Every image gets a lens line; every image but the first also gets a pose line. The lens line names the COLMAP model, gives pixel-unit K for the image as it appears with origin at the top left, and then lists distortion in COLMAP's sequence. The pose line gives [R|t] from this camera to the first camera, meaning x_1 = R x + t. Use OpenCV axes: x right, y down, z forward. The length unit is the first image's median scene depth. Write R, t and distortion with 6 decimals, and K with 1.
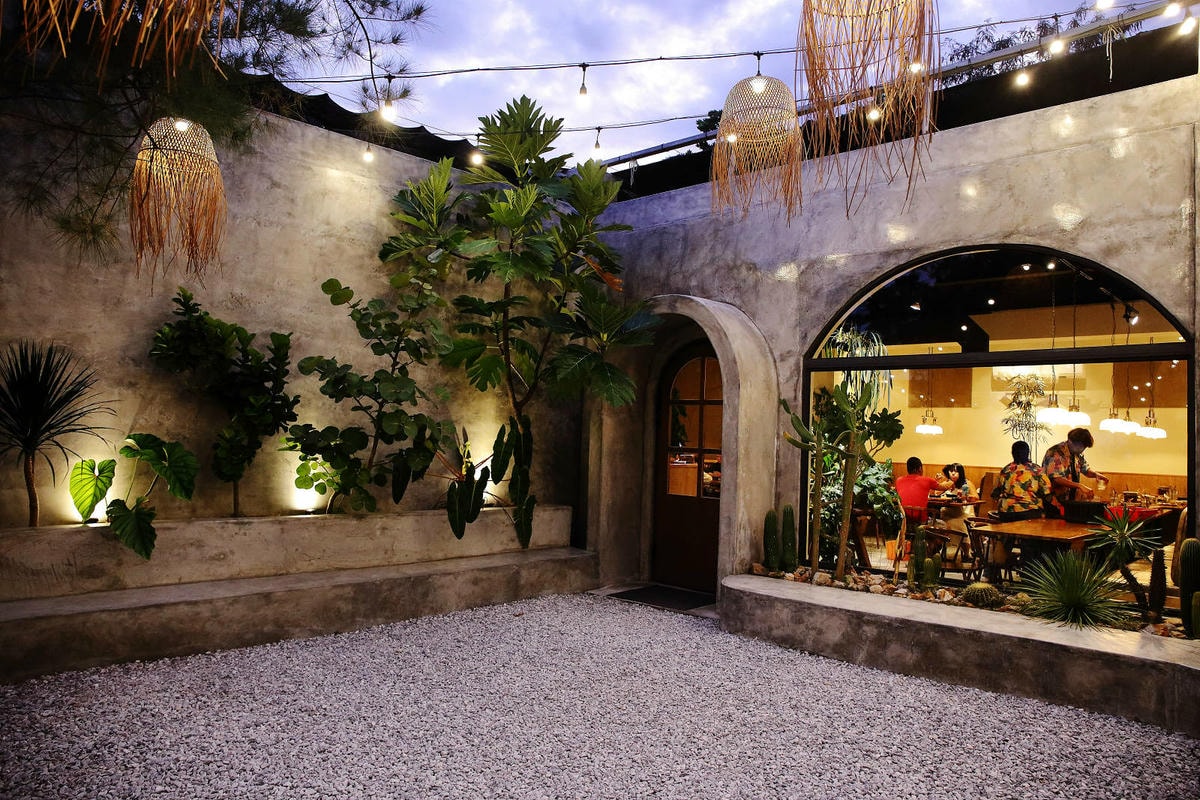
lens RADIAL K [[823.3, 0, 596.3], [0, 823.3, 404.4], [0, 0, 1]] dist [-0.069077, 0.029226]
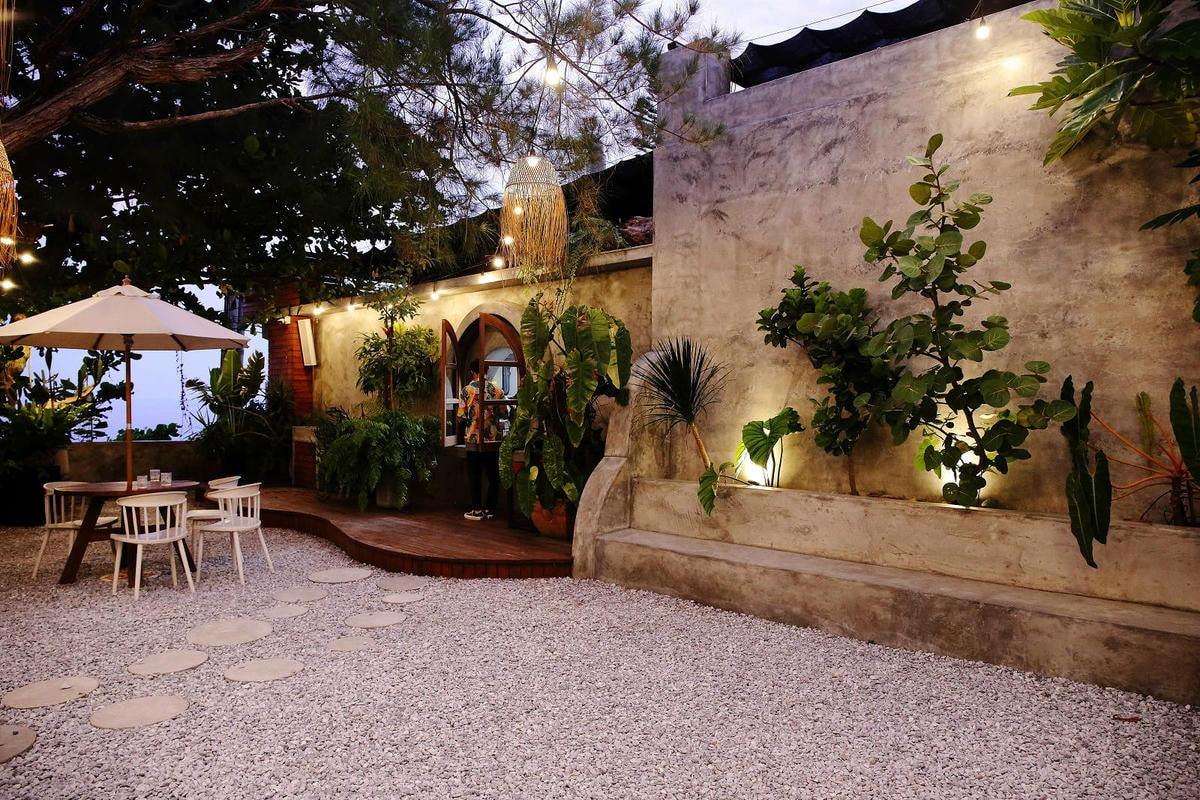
lens RADIAL K [[823.3, 0, 600.5], [0, 823.3, 398.1], [0, 0, 1]] dist [-0.069077, 0.029226]
pose [[-0.006466, -0.035589, -0.999346, 0.474191], [0.031704, 0.998857, -0.035777, 0.049439], [0.999476, -0.031915, -0.005331, 0.675751]]
